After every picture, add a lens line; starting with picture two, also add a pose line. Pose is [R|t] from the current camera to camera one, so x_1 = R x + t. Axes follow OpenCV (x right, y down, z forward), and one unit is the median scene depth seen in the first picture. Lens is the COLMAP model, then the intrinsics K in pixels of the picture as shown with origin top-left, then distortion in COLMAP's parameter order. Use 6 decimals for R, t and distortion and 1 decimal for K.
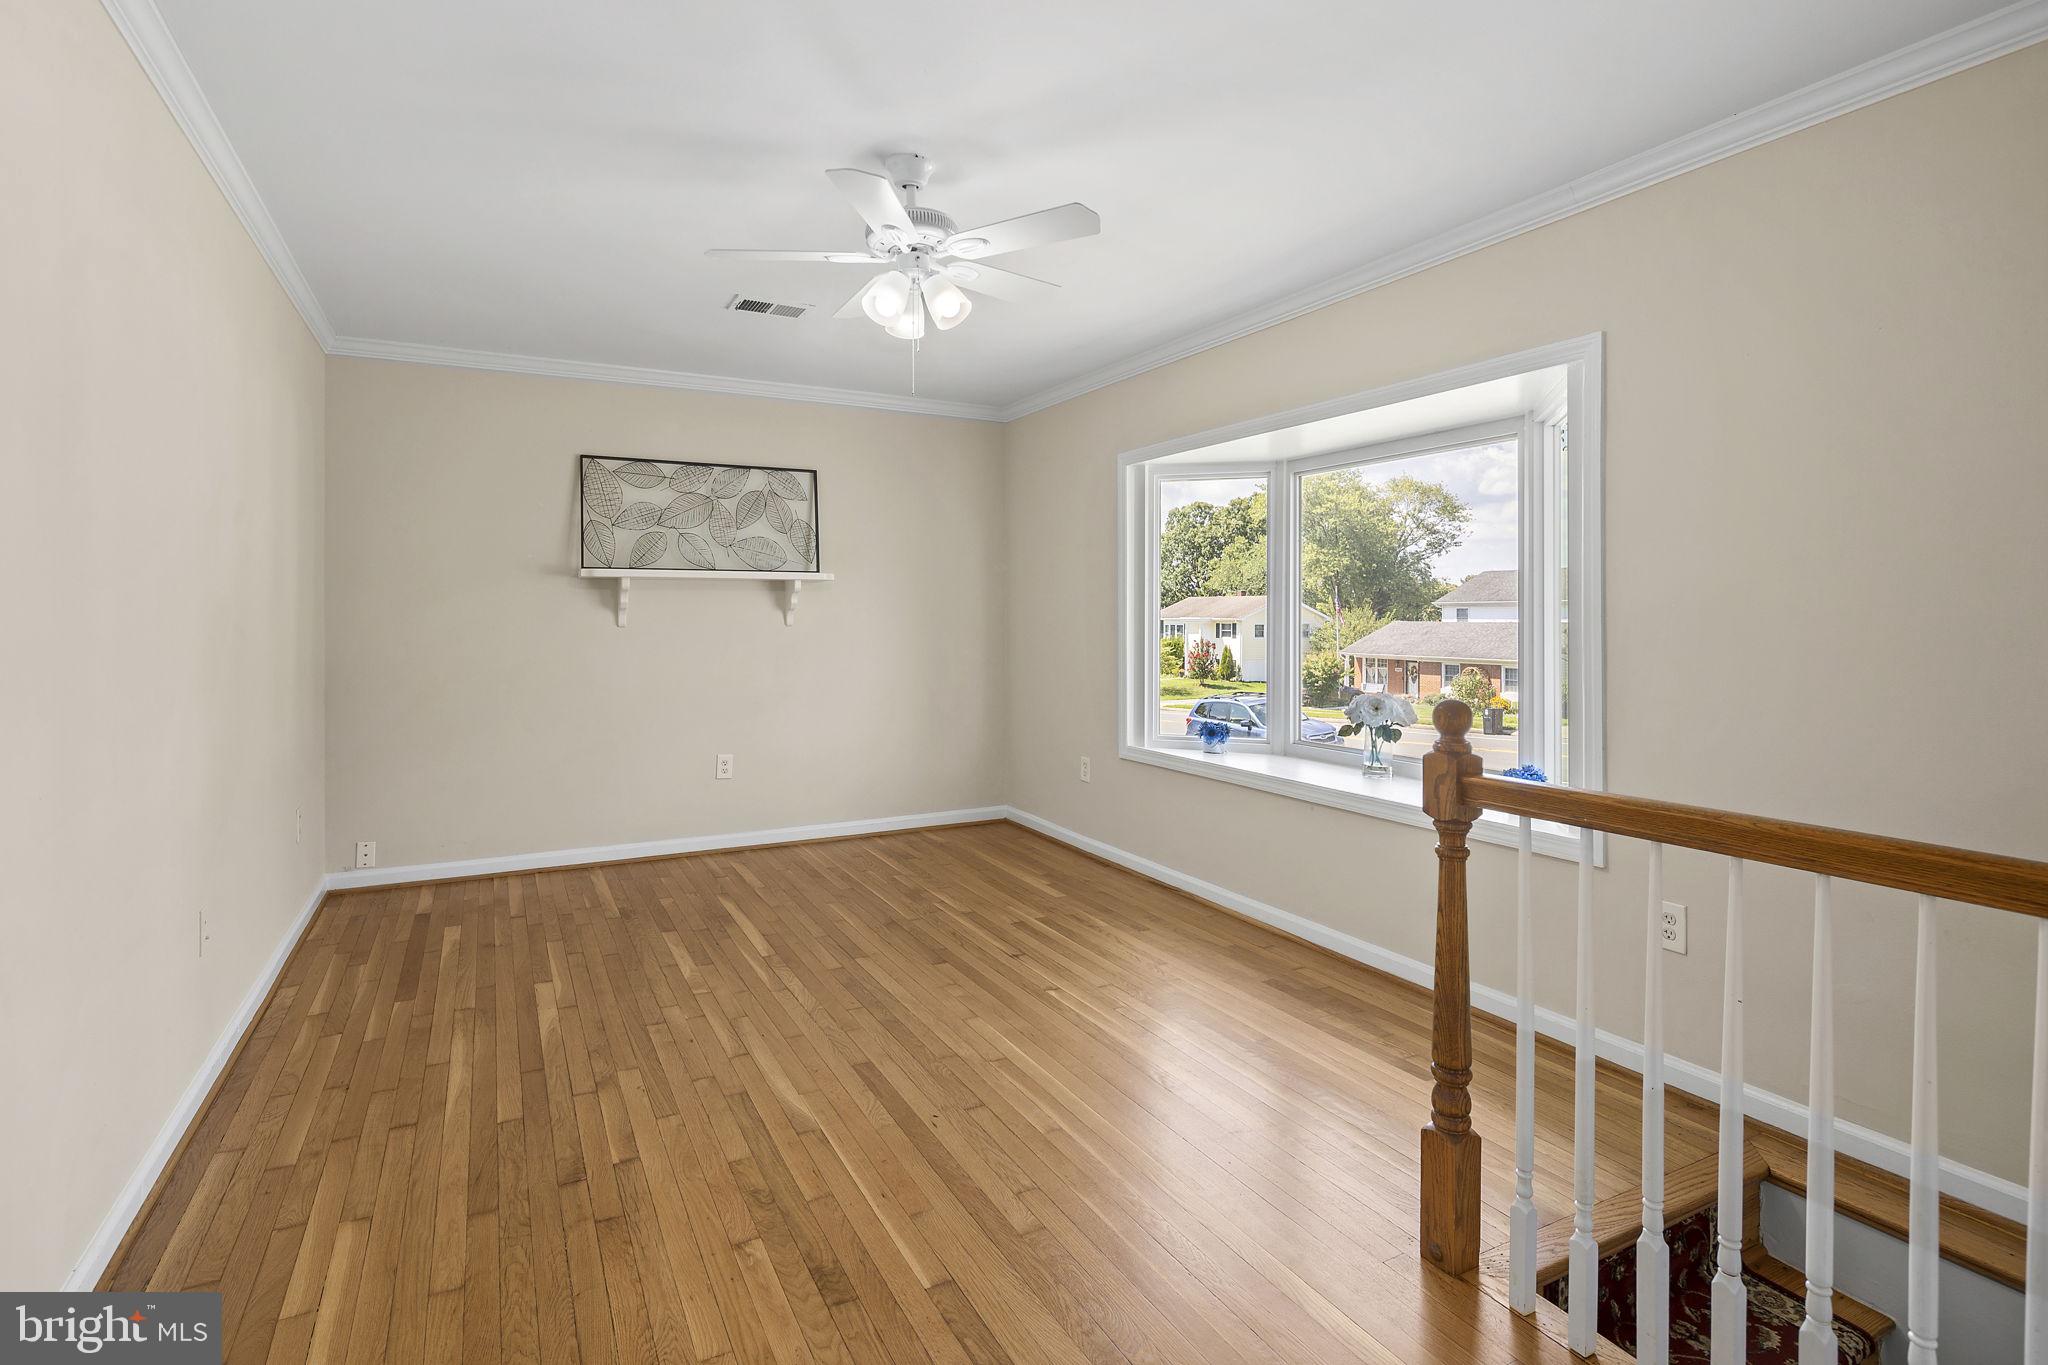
lens RADIAL K [[1008.4, 0, 1018.9], [0, 1008.4, 643.0], [0, 0, 1]] dist [0.001880, 0.000184]
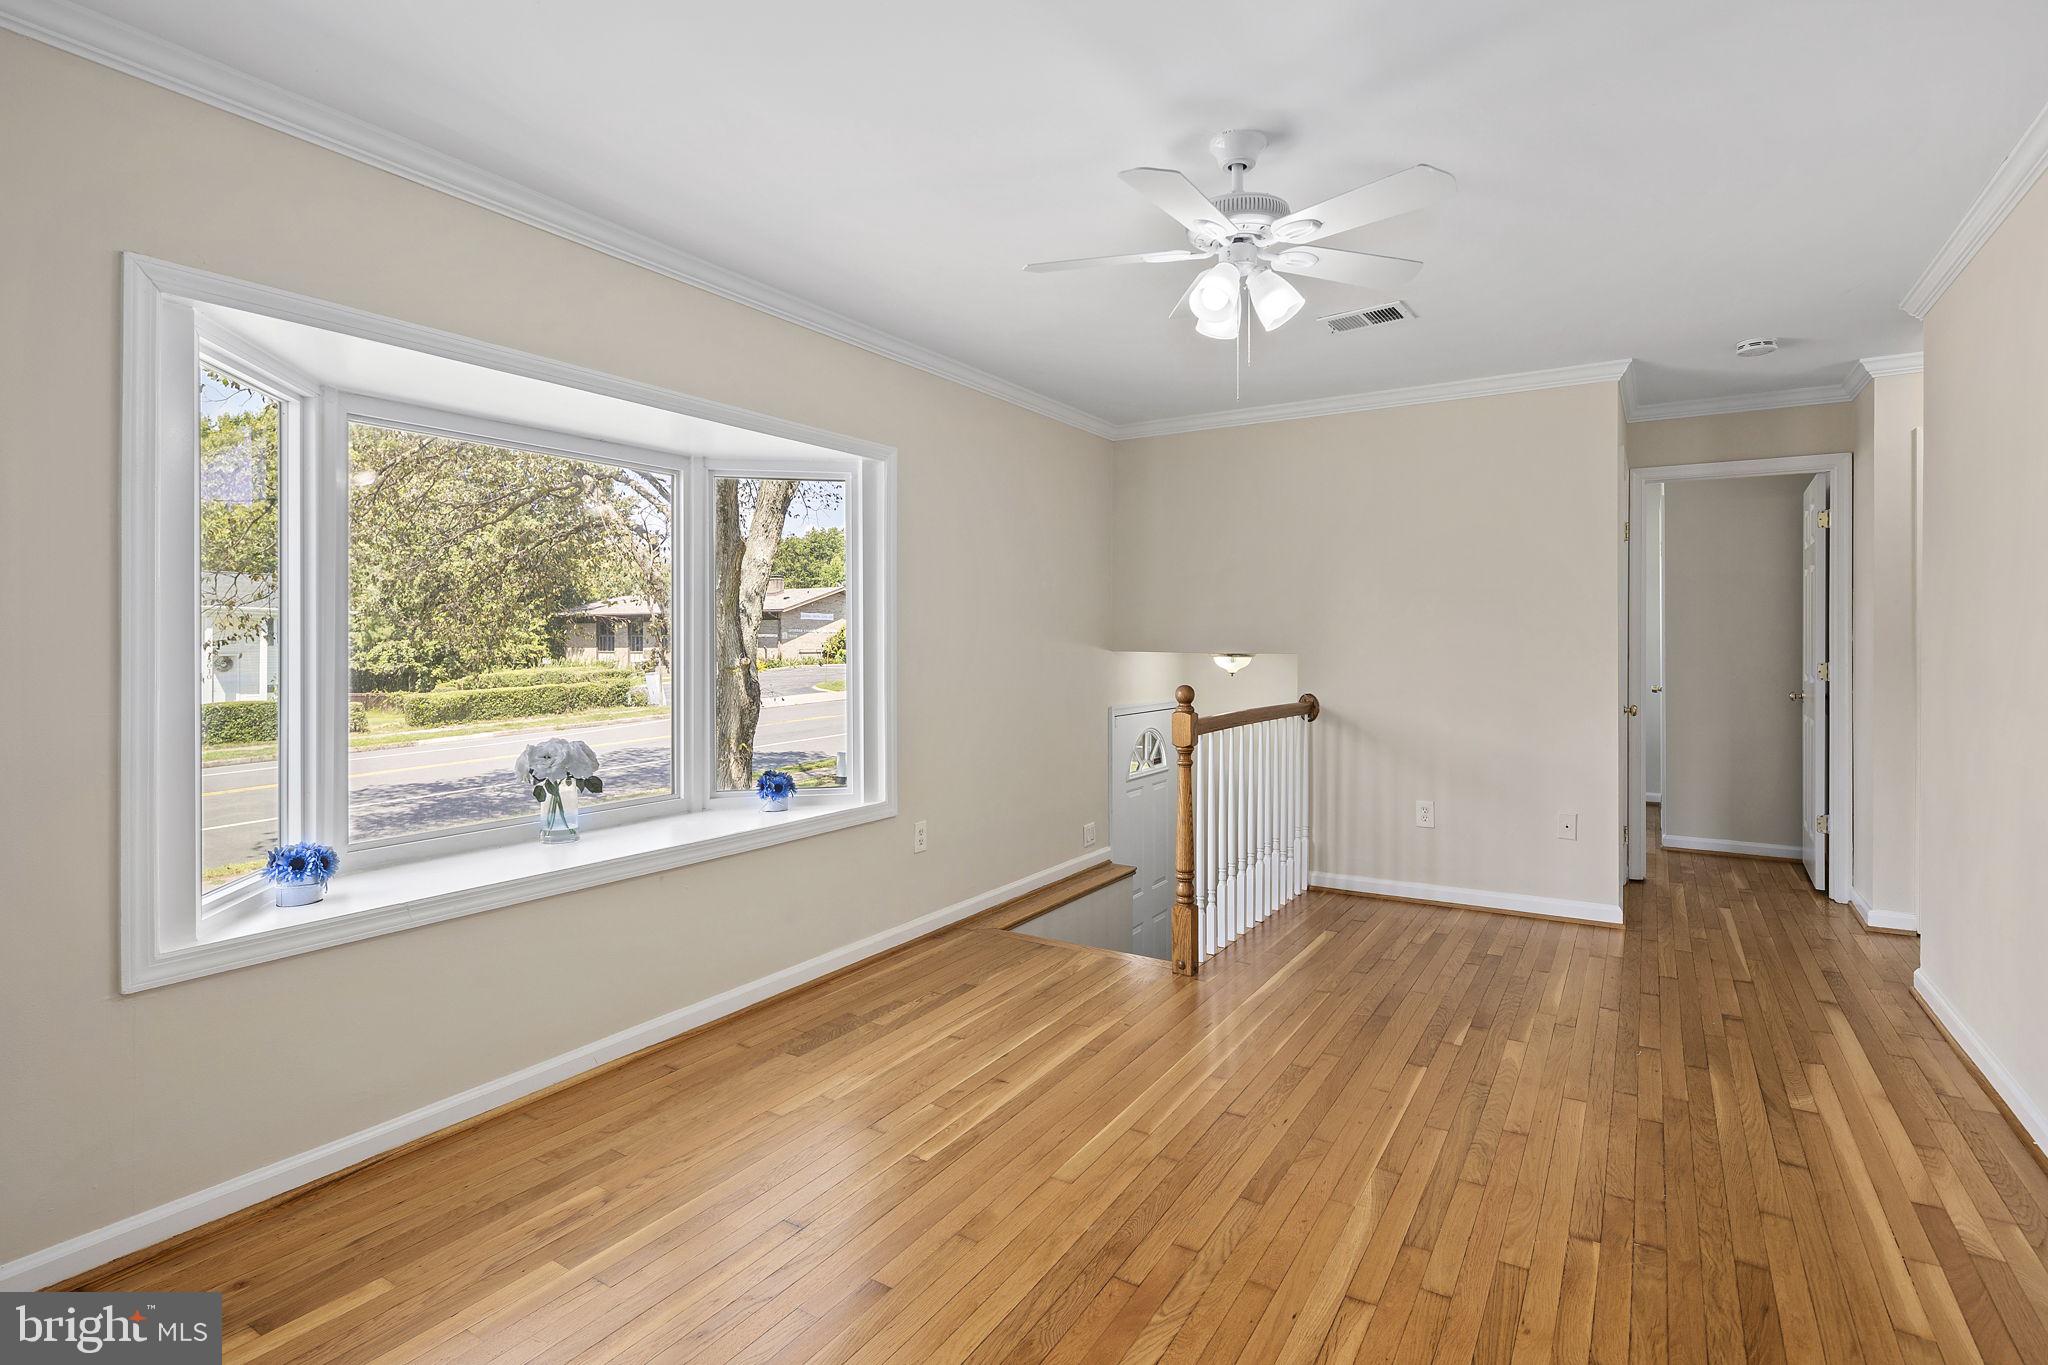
lens RADIAL K [[1008.4, 0, 1018.9], [0, 1008.4, 643.0], [0, 0, 1]] dist [0.001880, 0.000184]
pose [[-0.502529, -0.002321, 0.864557, -0.795161], [0.024289, 0.999564, 0.016802, -0.047331], [-0.864219, 0.029442, -0.502253, 1.629150]]
